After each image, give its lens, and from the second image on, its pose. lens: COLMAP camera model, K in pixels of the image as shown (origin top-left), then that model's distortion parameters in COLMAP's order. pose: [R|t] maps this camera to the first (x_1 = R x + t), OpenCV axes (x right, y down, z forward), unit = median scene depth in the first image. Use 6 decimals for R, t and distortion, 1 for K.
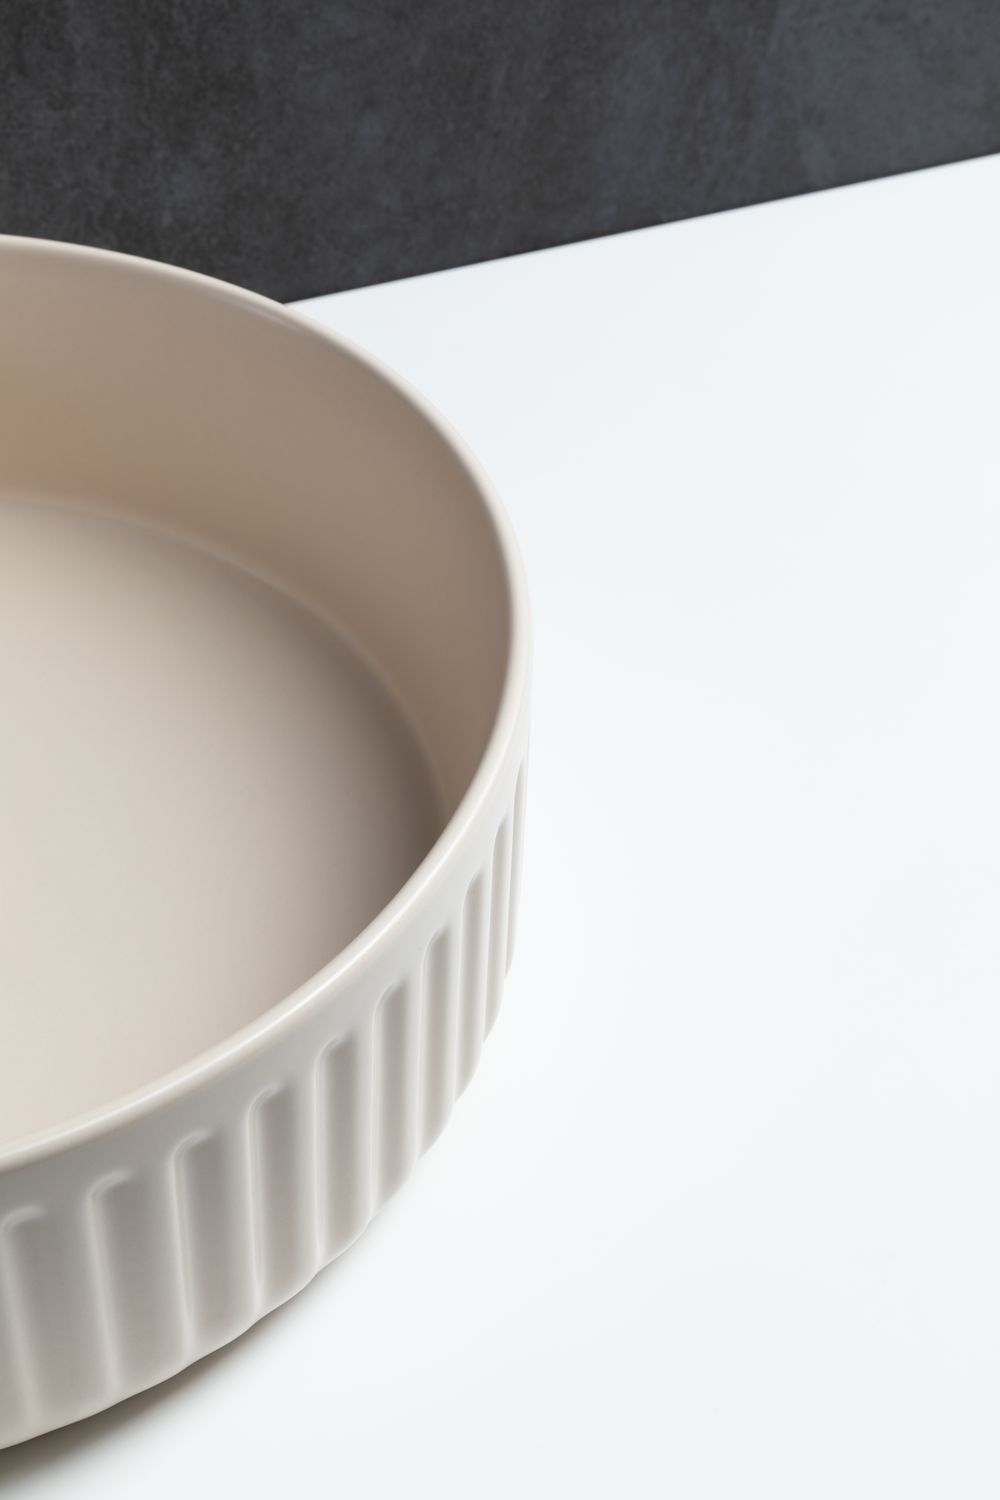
lens RADIAL K [[2671.8, 0, 517.6], [0, 2671.8, 828.8], [0, 0, 1]] dist [0.031247, 0.000000]
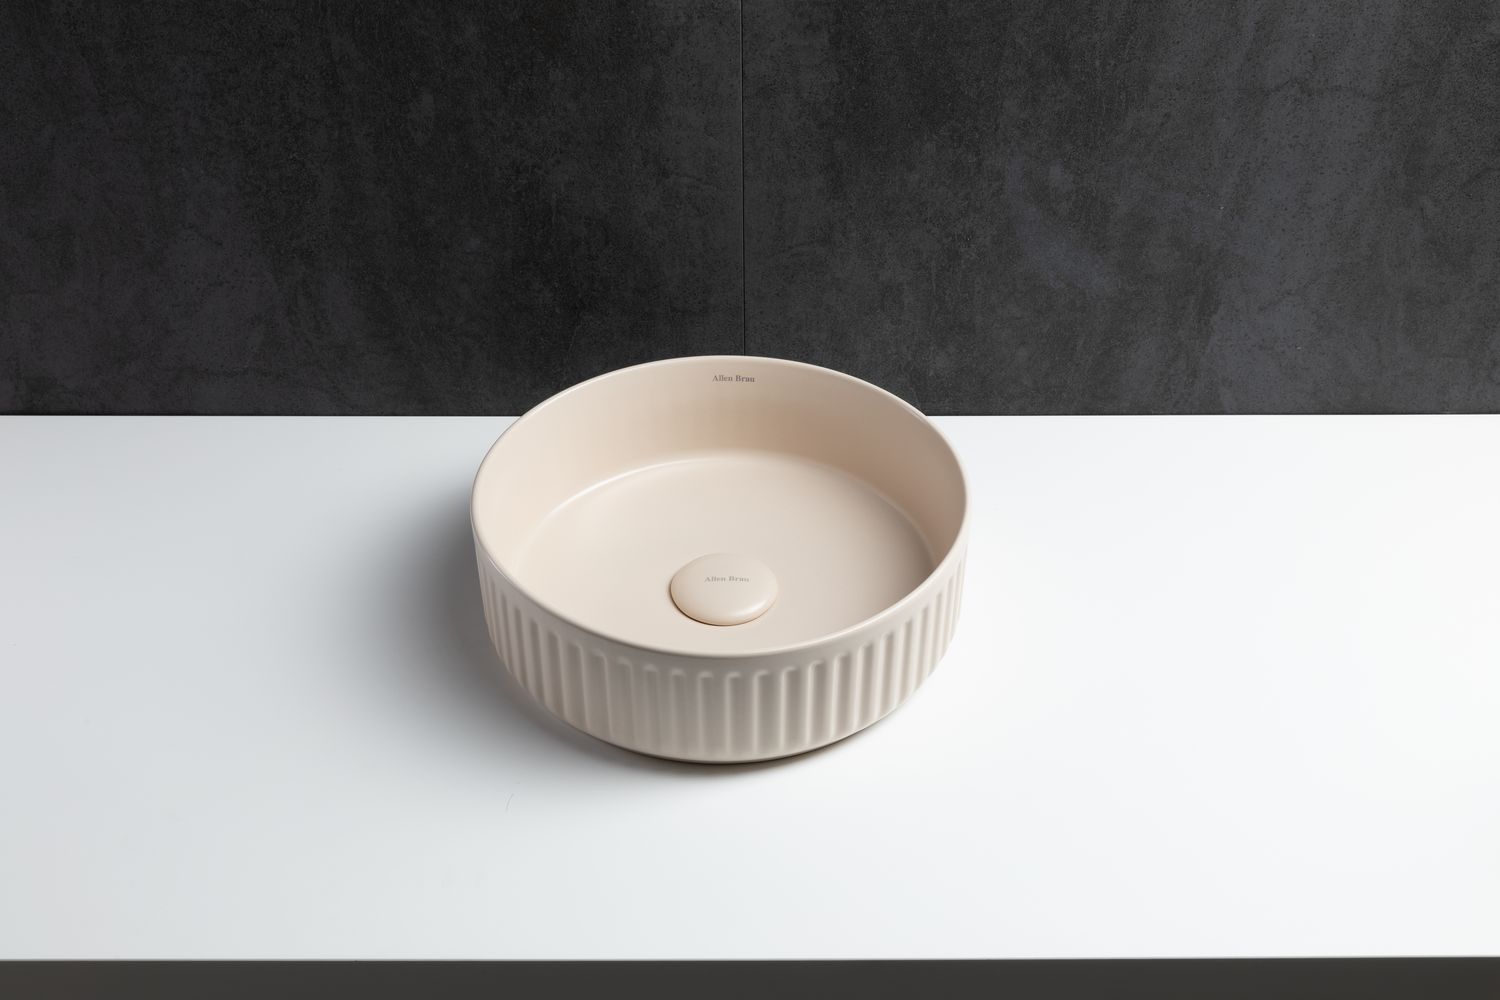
lens RADIAL K [[2035.4, 0, 738.0], [0, 2035.4, 499.8], [0, 0, 1]] dist [0.009199, 0.000000]
pose [[0.922380, 0.212673, -0.322468, 0.326802], [-0.253178, 0.963331, -0.088849, 0.093912], [0.291748, 0.163595, 0.942401, -0.779787]]
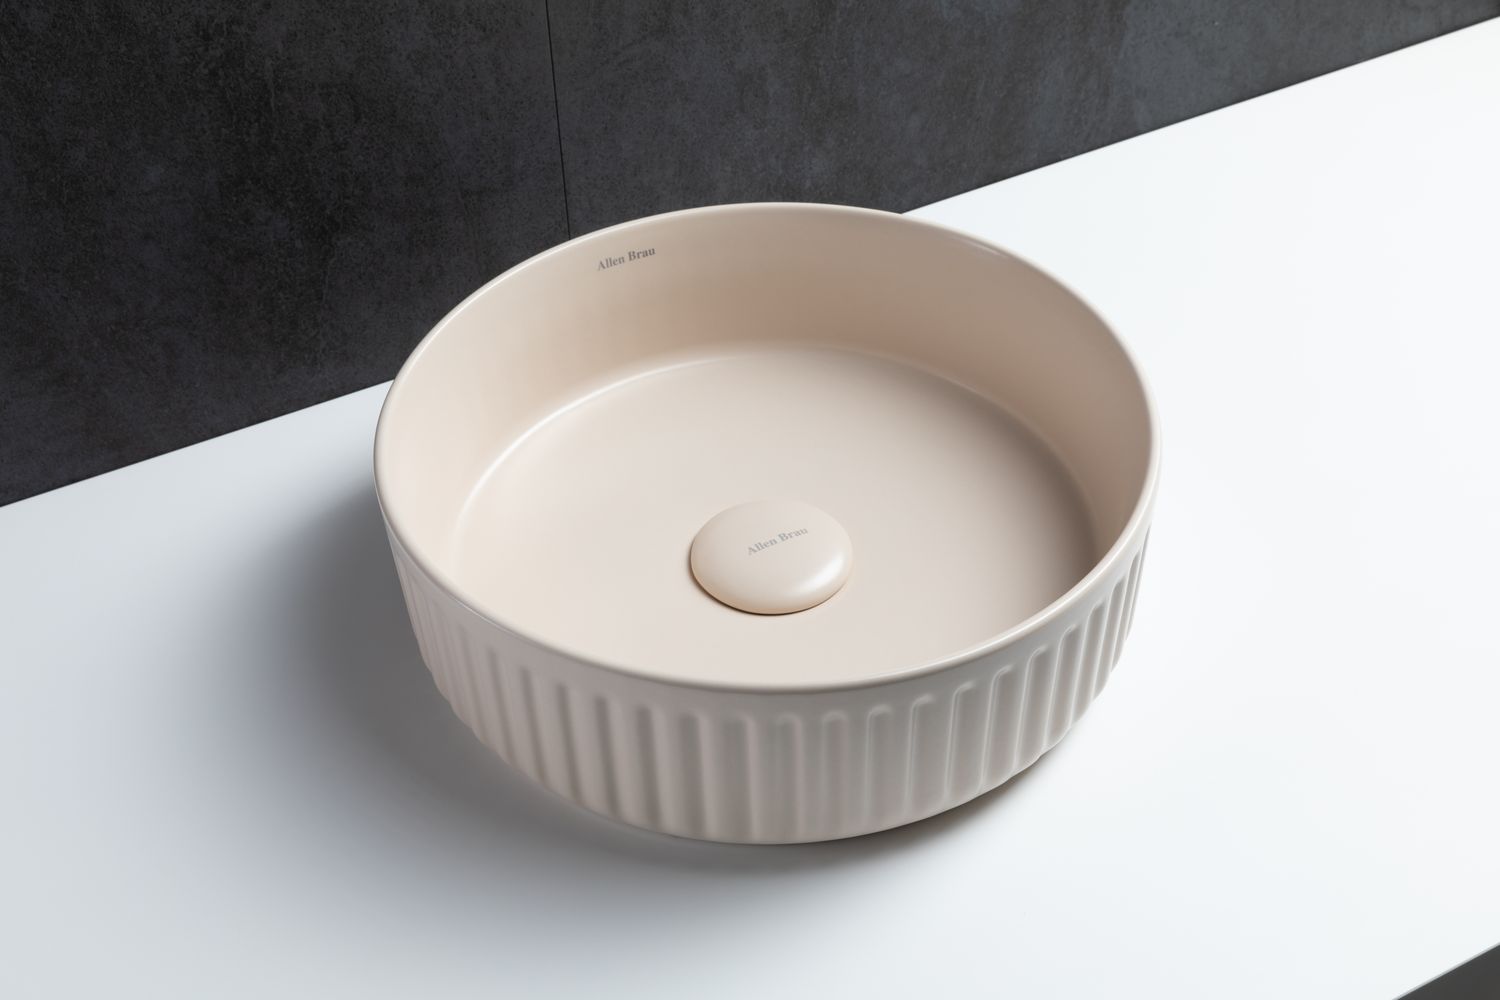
lens RADIAL K [[1991.1, 0, 744.5], [0, 1991.1, 513.5], [0, 0, 1]] dist [-0.000596, 0.000000]
pose [[0.993905, -0.100680, 0.044904, -0.249356], [0.102793, 0.993567, -0.047530, 0.046025], [-0.039830, 0.051856, 0.997860, -0.293968]]
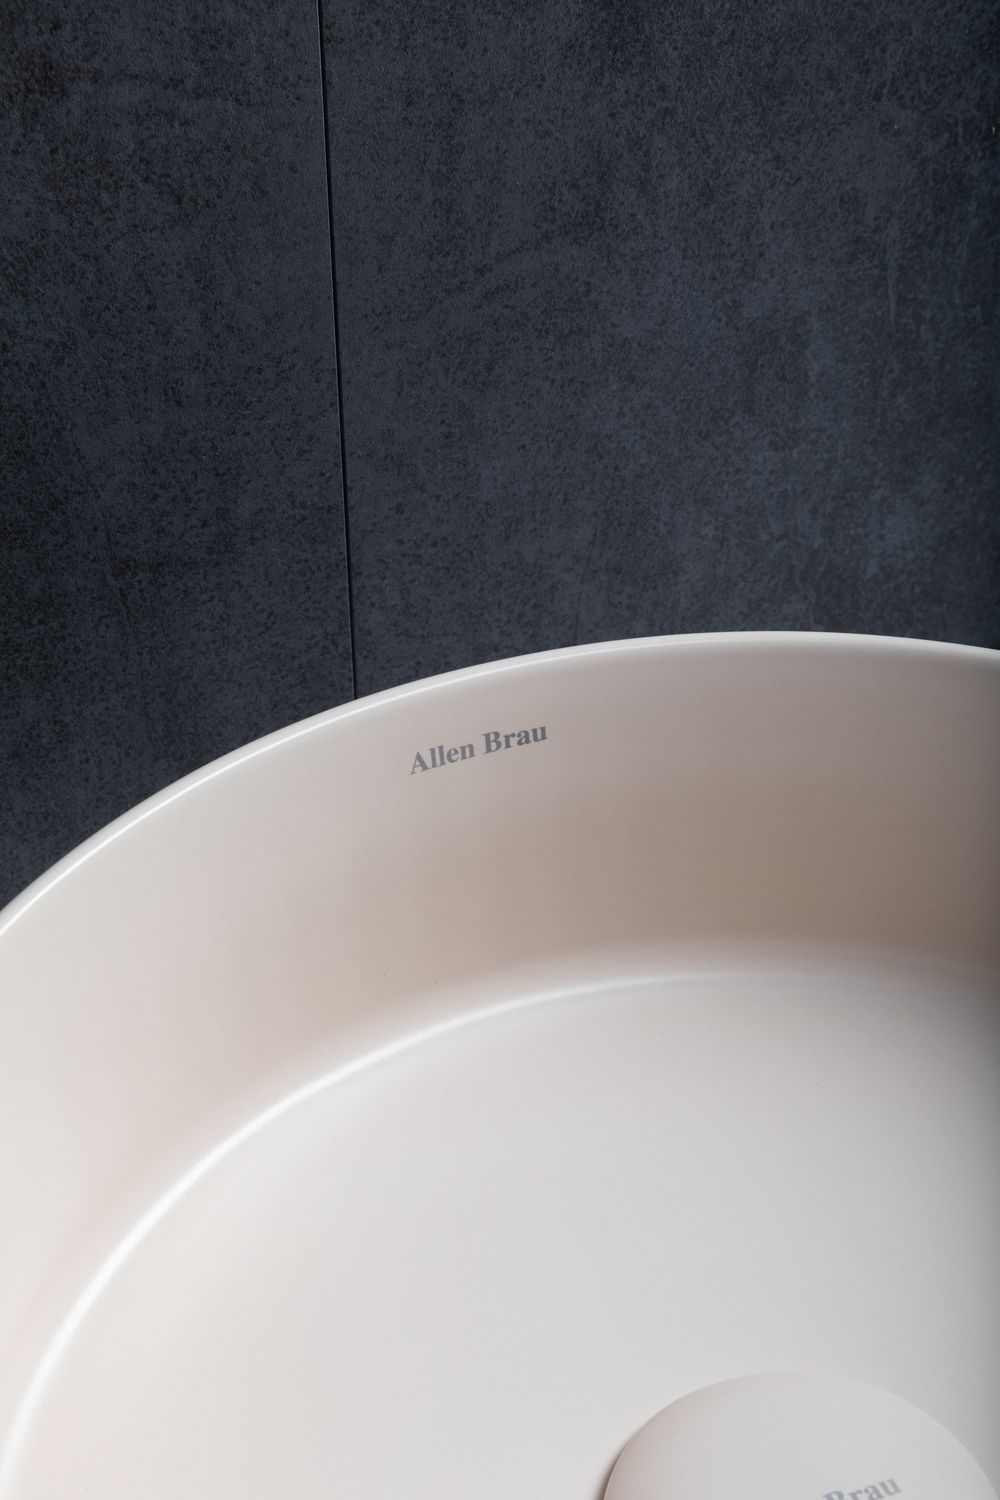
lens RADIAL K [[2671.8, 0, 501.3], [0, 2671.8, 755.0], [0, 0, 1]] dist [0.031247, 0.000000]
pose [[0.998999, -0.043506, 0.010428, -0.252105], [0.044365, 0.993429, -0.105498, -0.087157], [-0.005769, 0.105855, 0.994365, 0.184288]]
